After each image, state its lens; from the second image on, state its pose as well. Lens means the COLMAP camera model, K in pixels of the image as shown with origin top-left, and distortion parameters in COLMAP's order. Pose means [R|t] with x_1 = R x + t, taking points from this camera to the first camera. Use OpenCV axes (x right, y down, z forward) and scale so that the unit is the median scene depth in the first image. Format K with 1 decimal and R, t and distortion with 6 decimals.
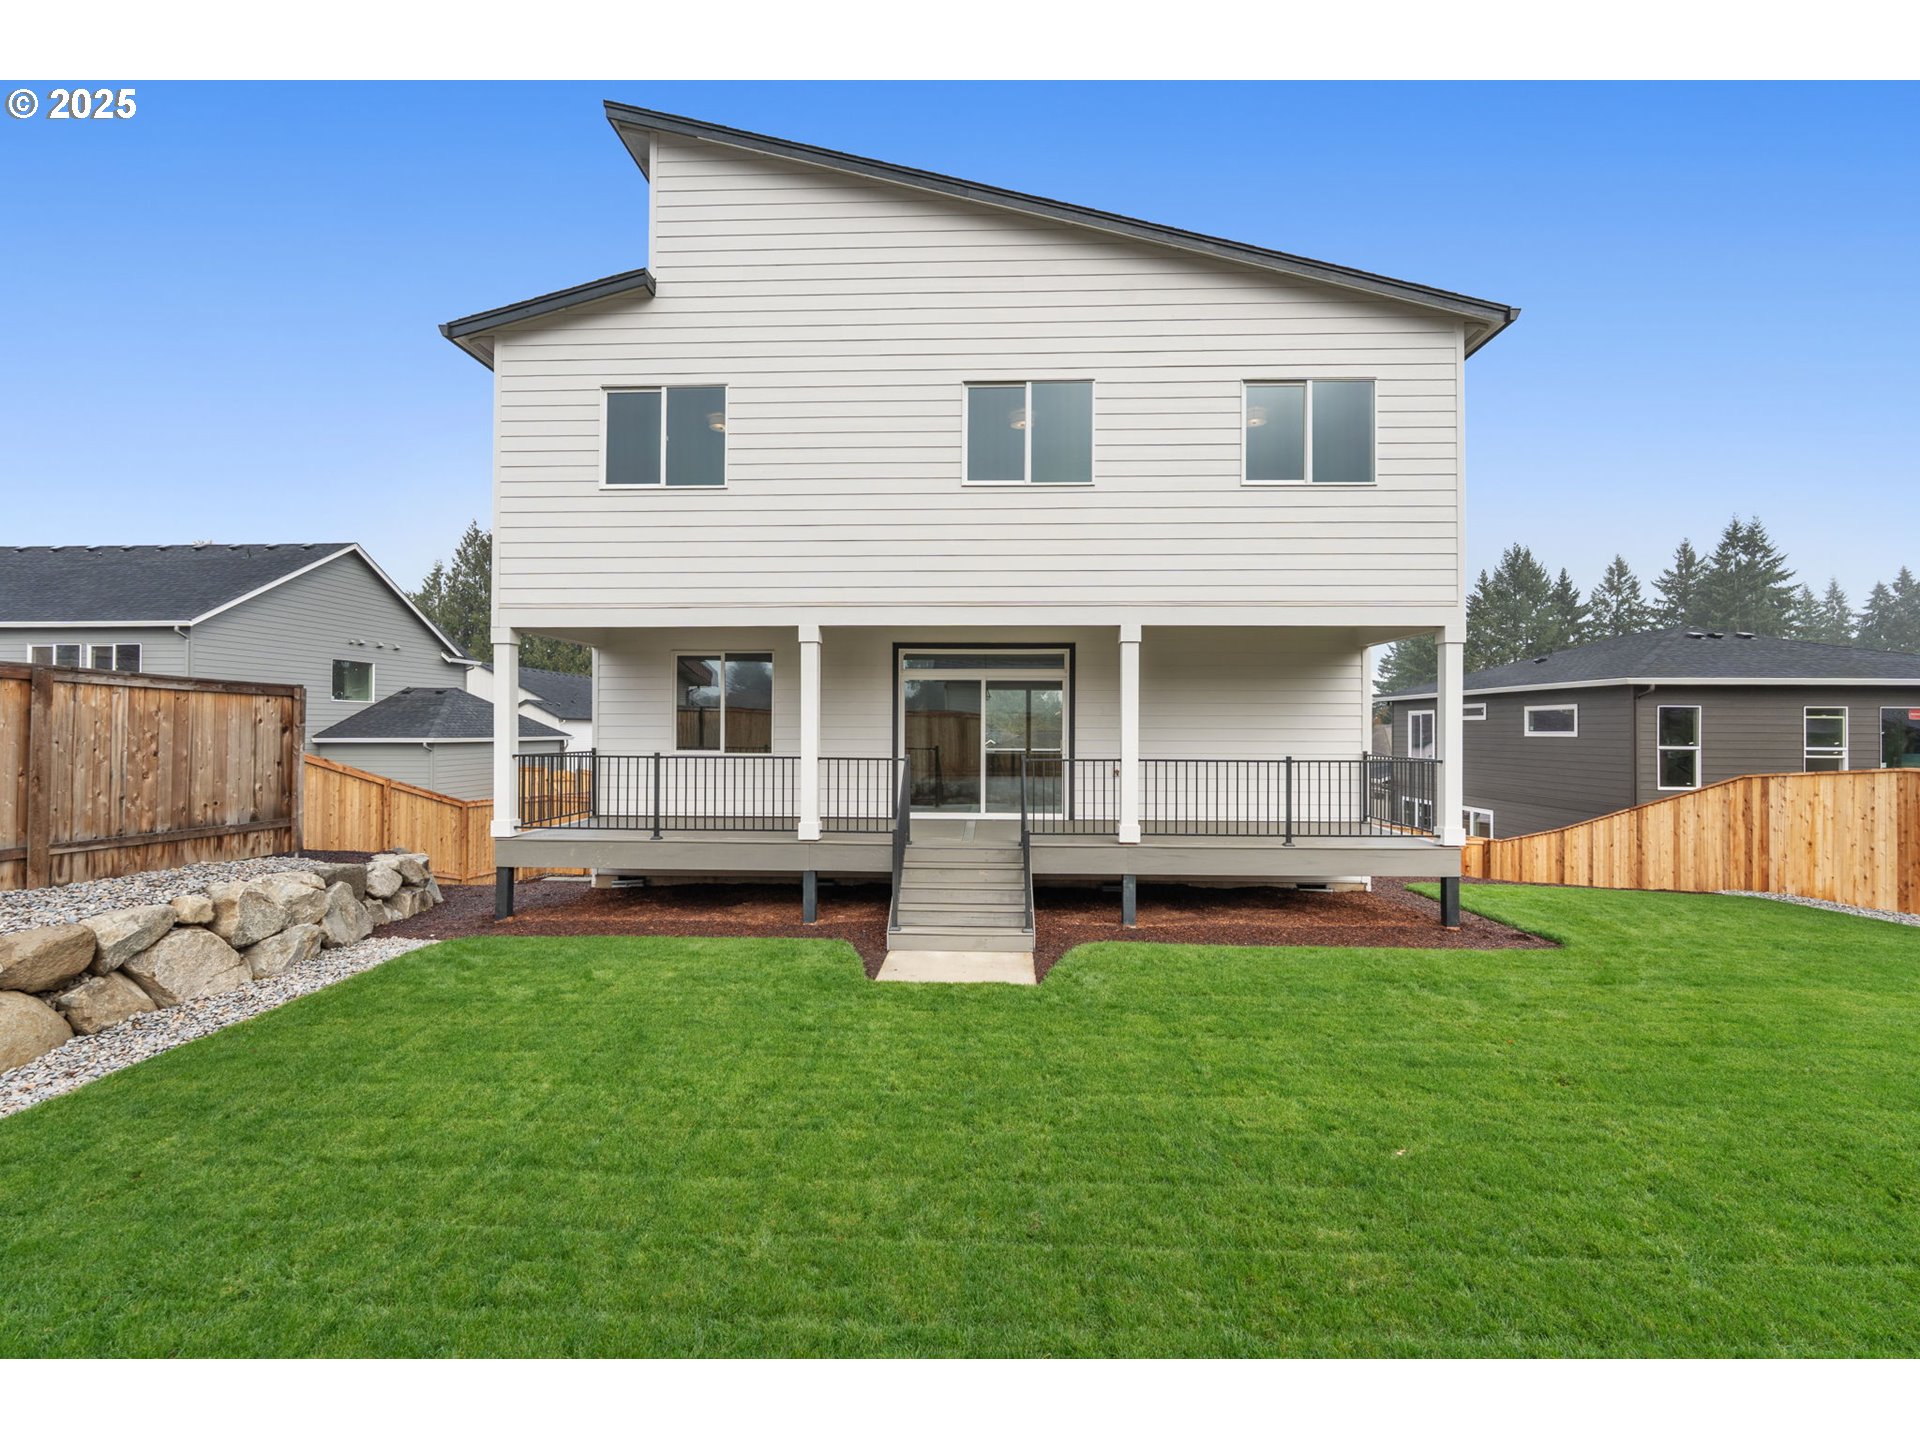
lens RADIAL K [[842.7, 0, 959.9], [0, 842.7, 721.9], [0, 0, 1]] dist [-0.005594, -0.000033]
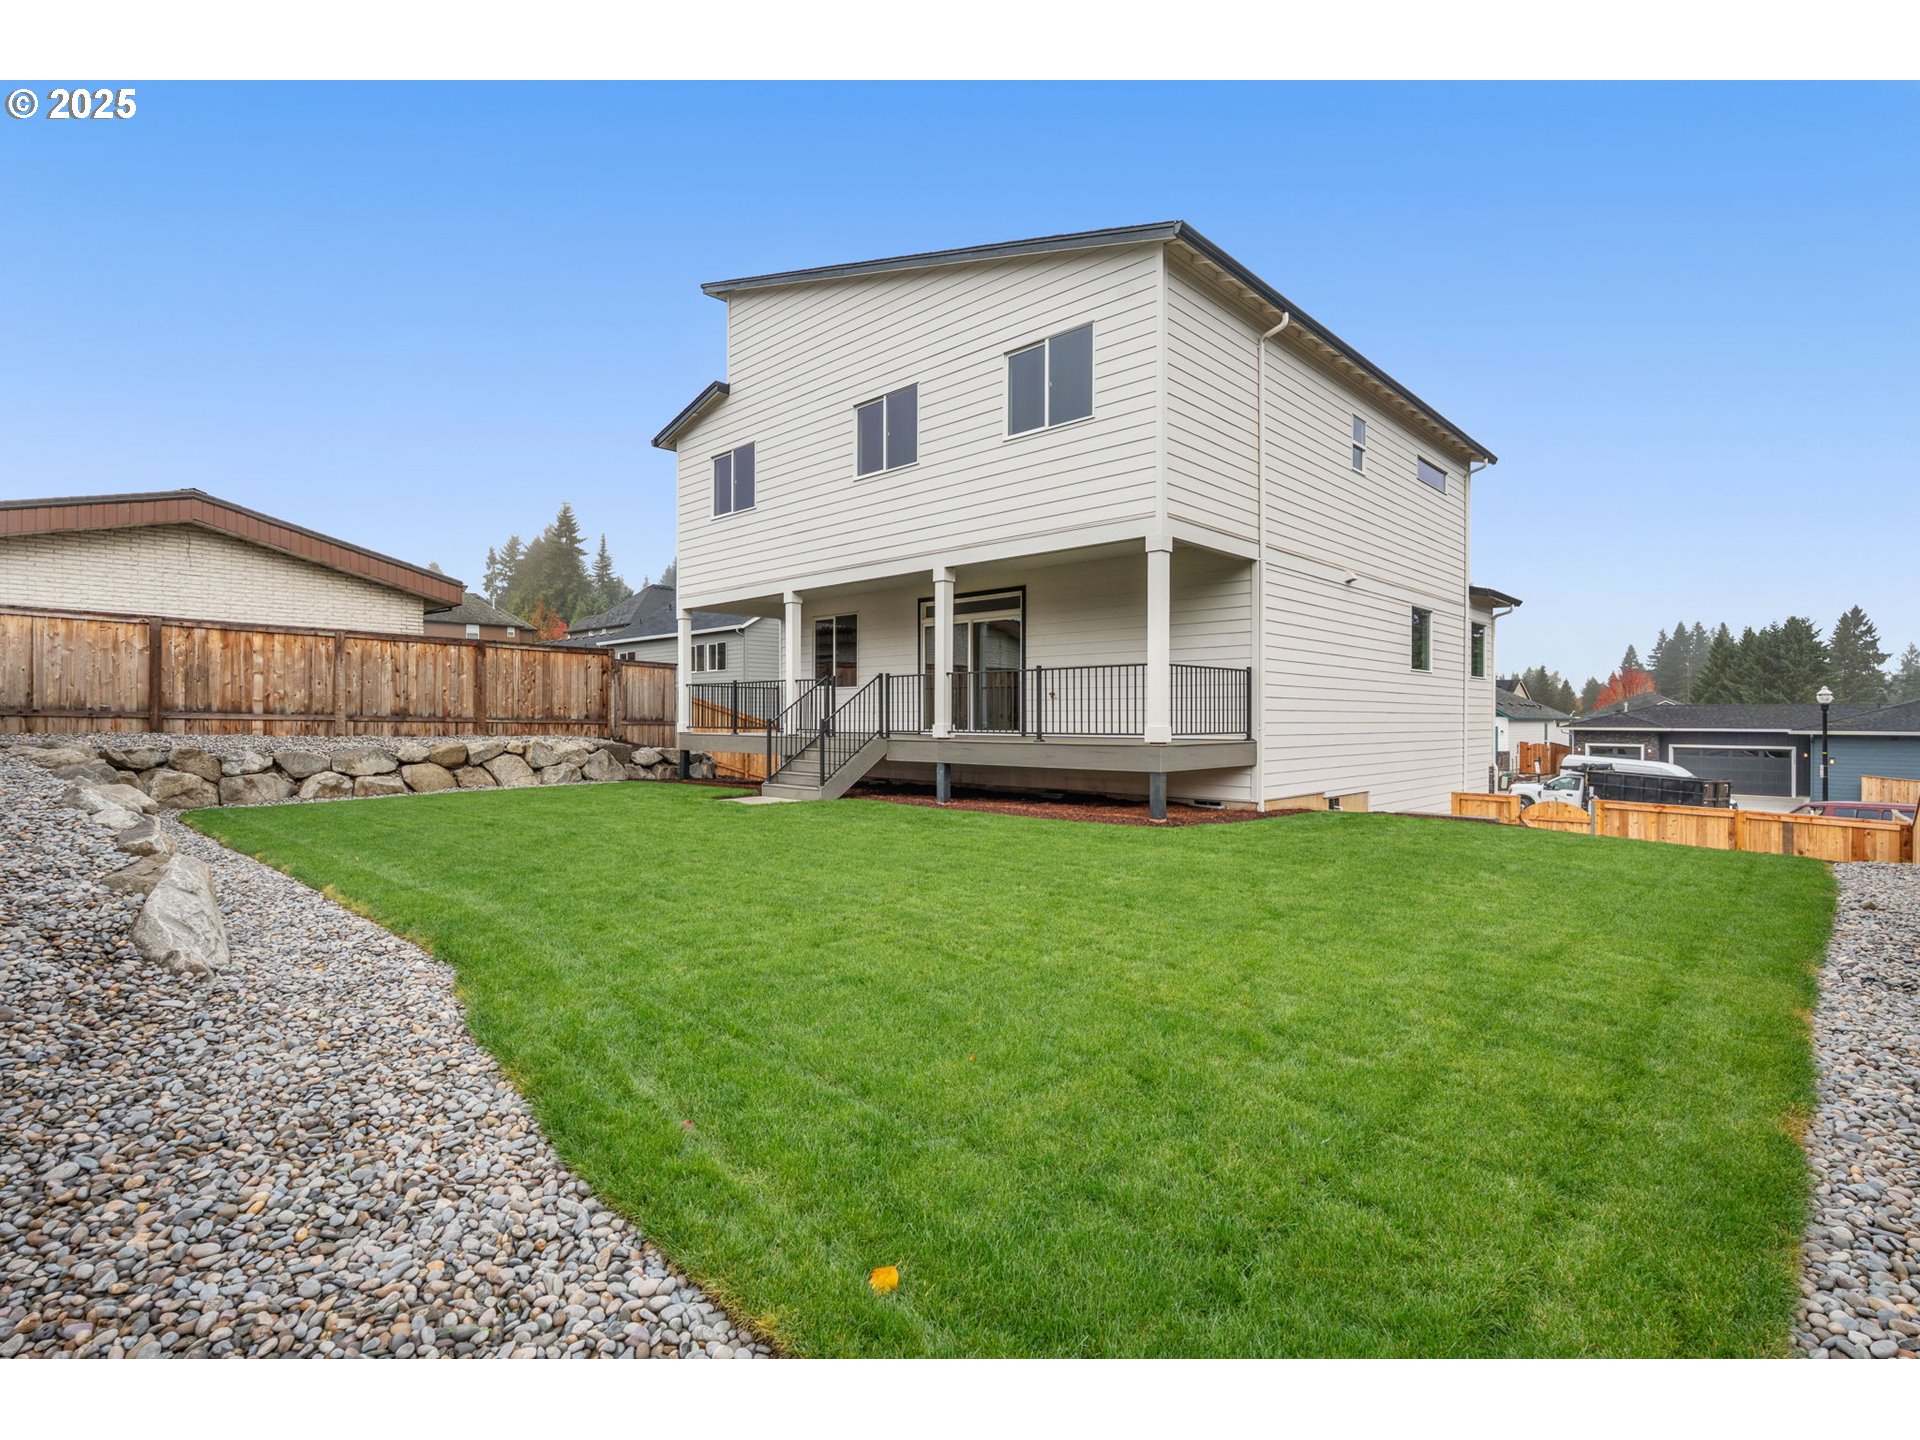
lens RADIAL K [[919.3, 0, 954.1], [0, 919.3, 720.2], [0, 0, 1]] dist [-0.006928, -0.000063]
pose [[0.752533, -0.001215, -0.658553, 1.143493], [0.008010, 0.999941, 0.007308, 0.107341], [0.658506, -0.010775, 0.752499, -0.040939]]
